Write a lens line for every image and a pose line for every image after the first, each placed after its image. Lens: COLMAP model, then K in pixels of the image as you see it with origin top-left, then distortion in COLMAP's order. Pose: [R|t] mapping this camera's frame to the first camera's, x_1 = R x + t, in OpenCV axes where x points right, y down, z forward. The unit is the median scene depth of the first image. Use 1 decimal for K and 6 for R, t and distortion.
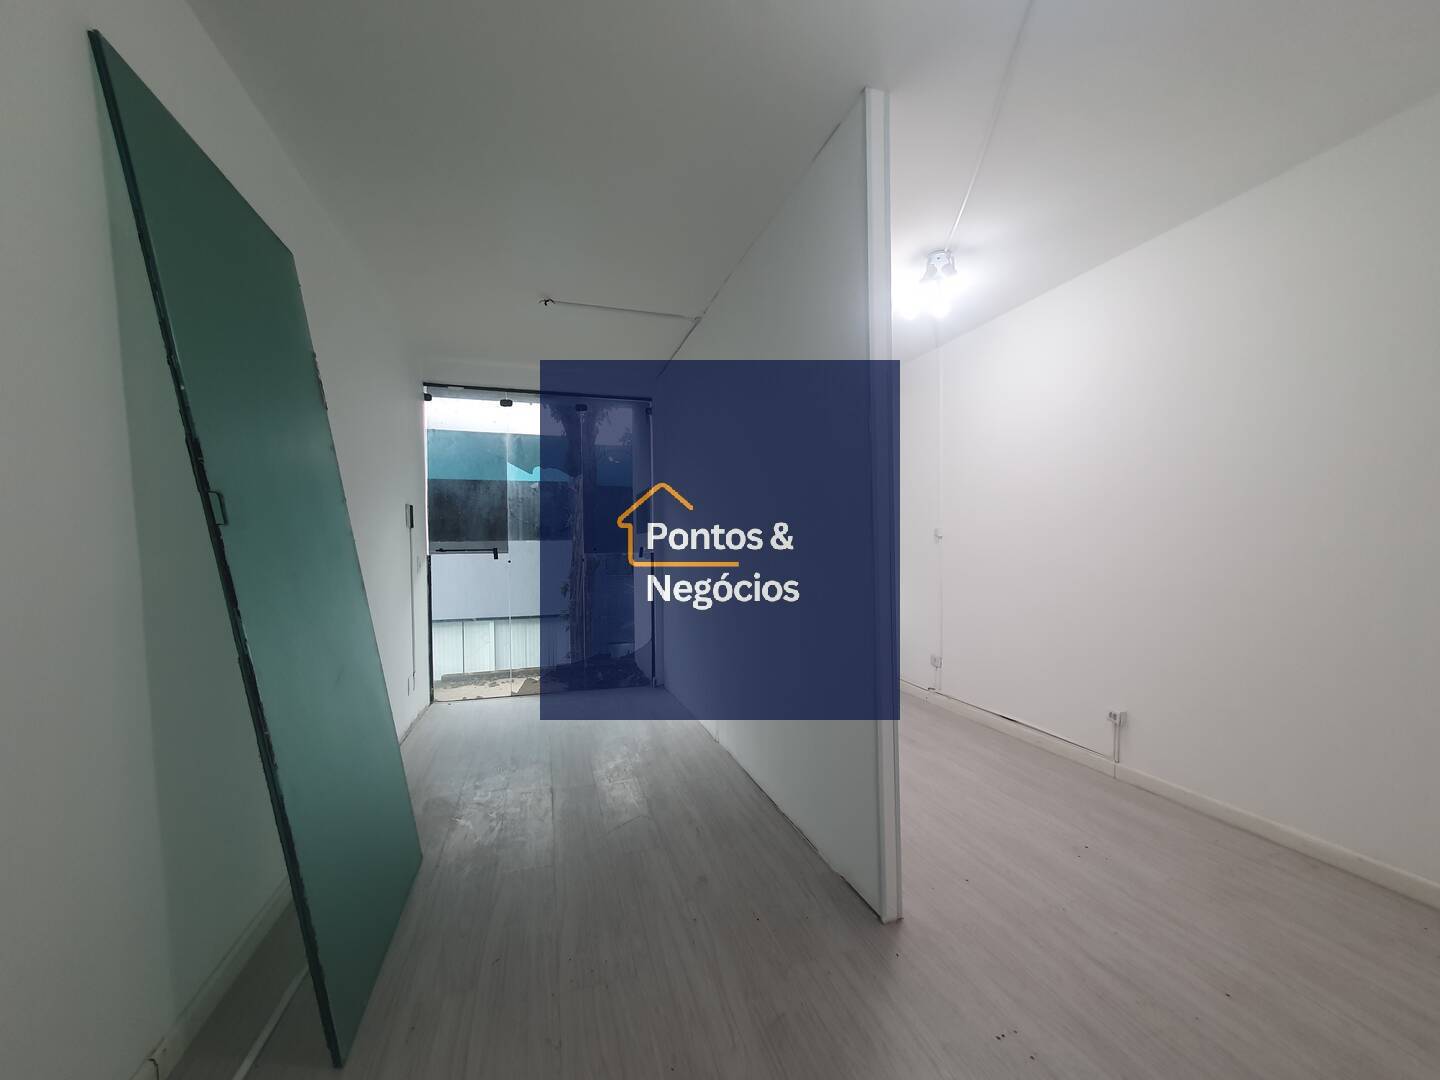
lens RADIAL K [[570.3, 0, 713.4], [0, 570.3, 551.1], [0, 0, 1]] dist [0.001435, 0.000119]
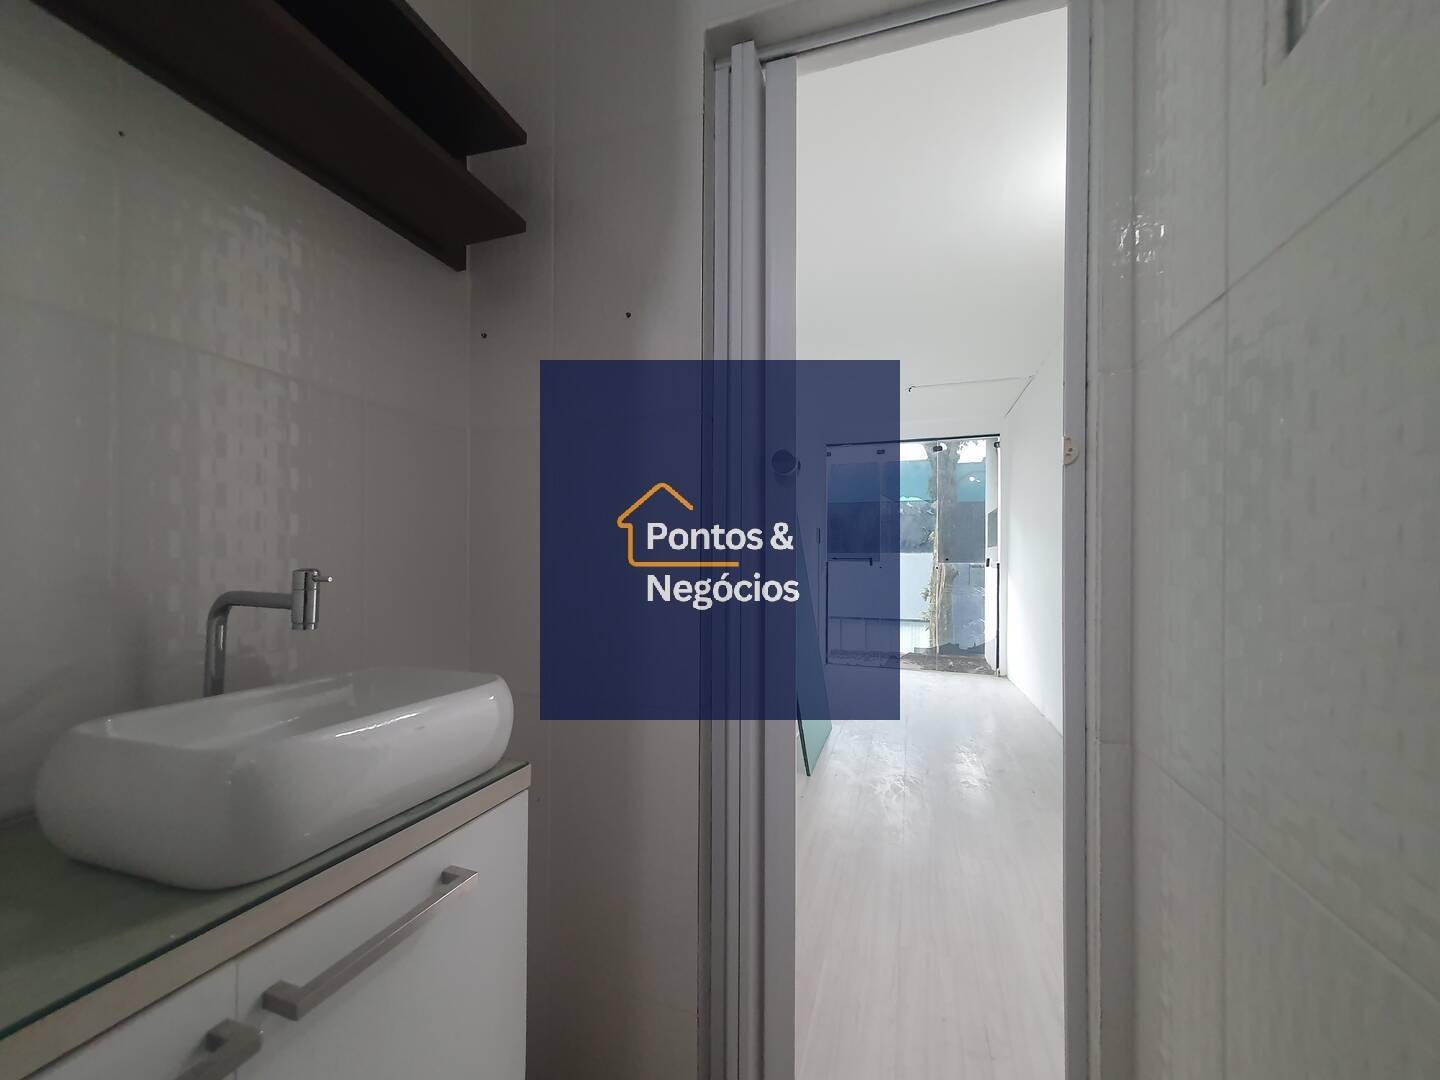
lens RADIAL K [[570.3, 0, 716.1], [0, 570.3, 553.1], [0, 0, 1]] dist [0.001435, 0.000119]
pose [[0.814470, 0.011081, -0.580100, 0.104356], [-0.019877, 0.999764, -0.008809, 0.003009], [0.579865, 0.018706, 0.814498, -0.313776]]
